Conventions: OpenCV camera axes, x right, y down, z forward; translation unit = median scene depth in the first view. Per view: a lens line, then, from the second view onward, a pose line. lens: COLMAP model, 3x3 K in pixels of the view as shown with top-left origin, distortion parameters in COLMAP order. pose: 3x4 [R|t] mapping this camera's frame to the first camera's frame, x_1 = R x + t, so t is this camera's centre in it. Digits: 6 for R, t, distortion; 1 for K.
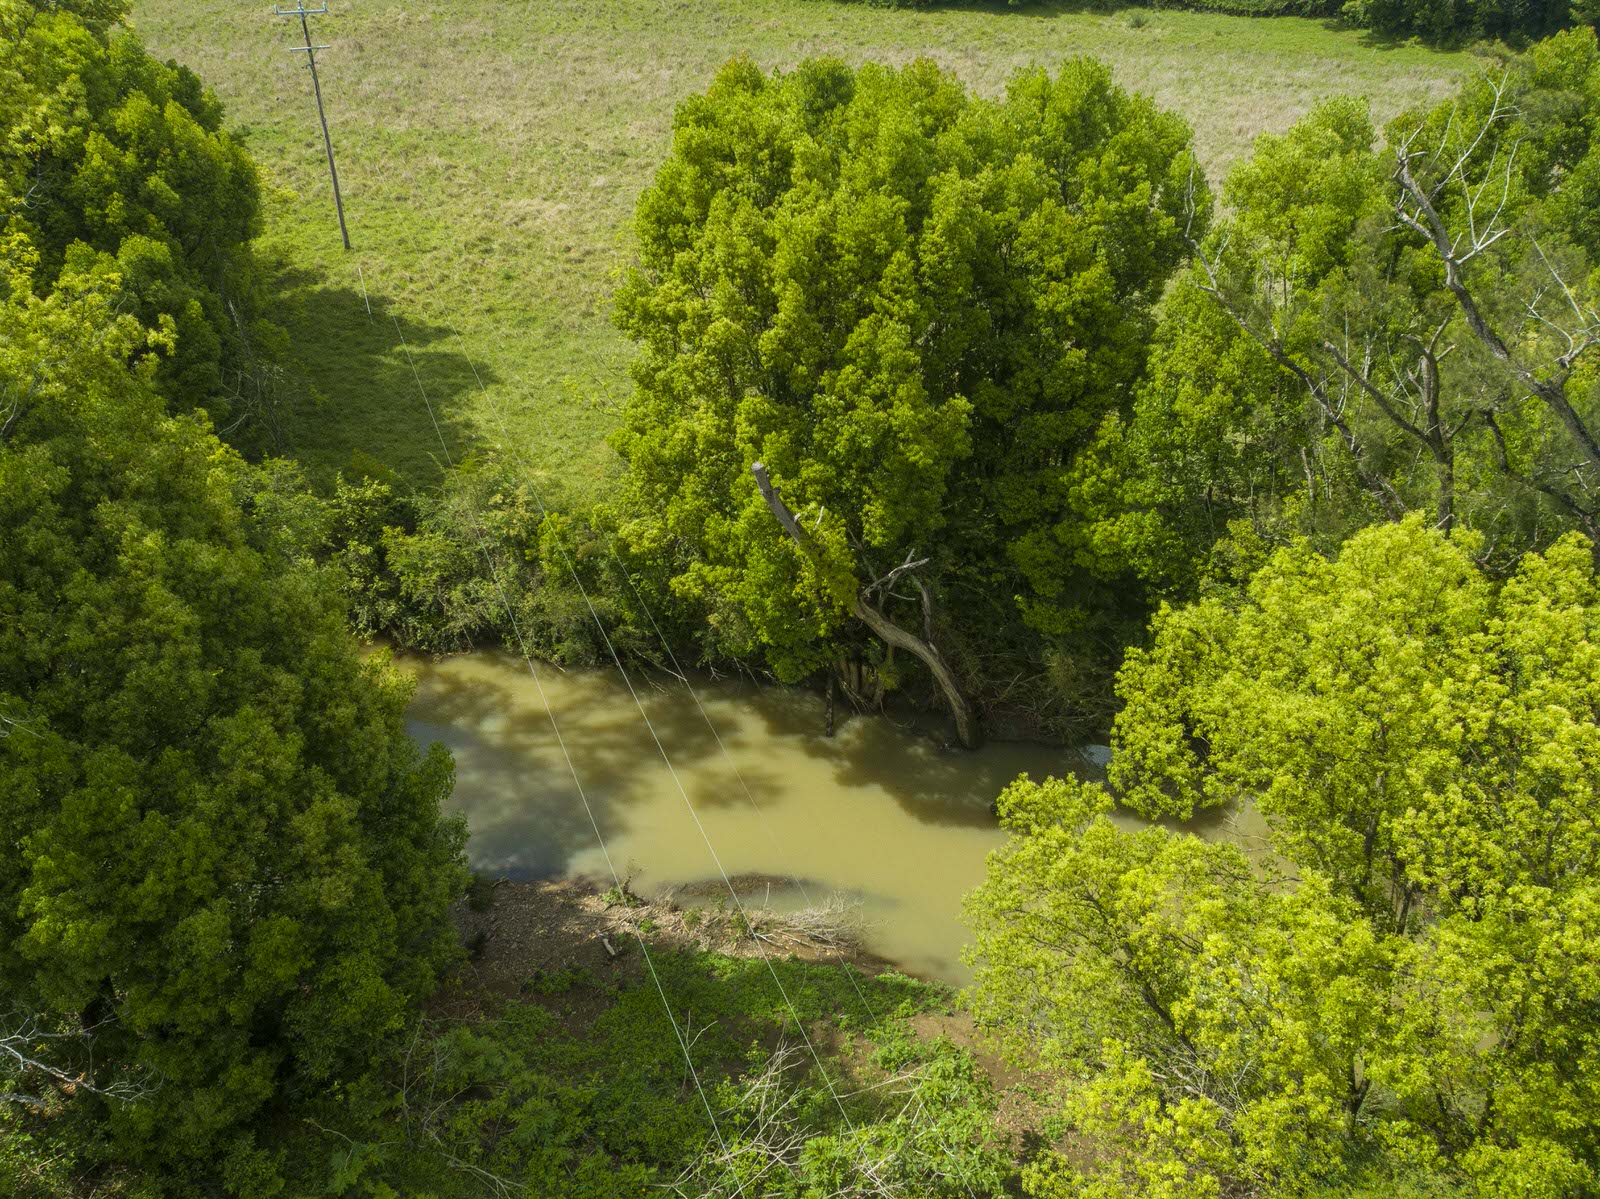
lens RADIAL K [[1238.0, 0, 802.2], [0, 1238.0, 588.0], [0, 0, 1]] dist [-0.025831, 0.028187]
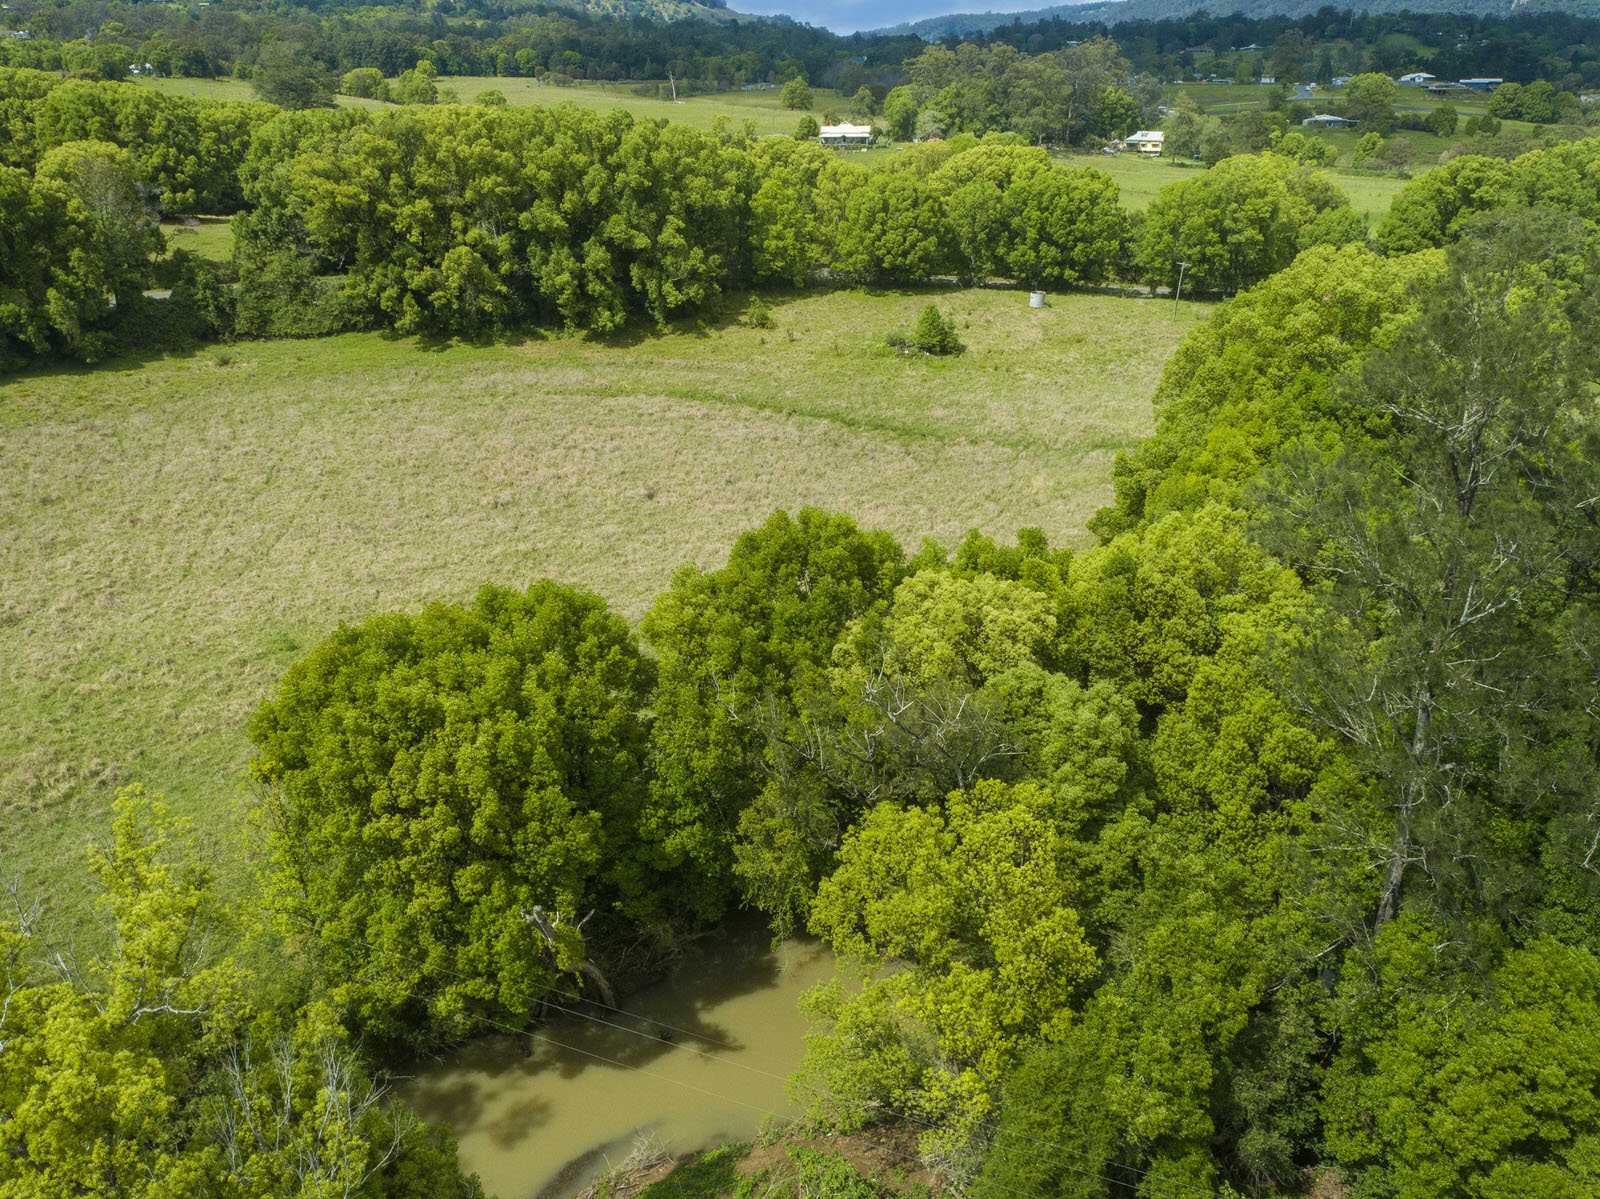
lens RADIAL K [[1232.1, 0, 804.8], [0, 1232.1, 604.3], [0, 0, 1]] dist [-0.025804, 0.019856]
pose [[0.698817, -0.301094, 0.648843, -0.628473], [0.383004, 0.923606, 0.016094, -0.313471], [-0.604121, 0.237263, 0.760752, -0.464872]]
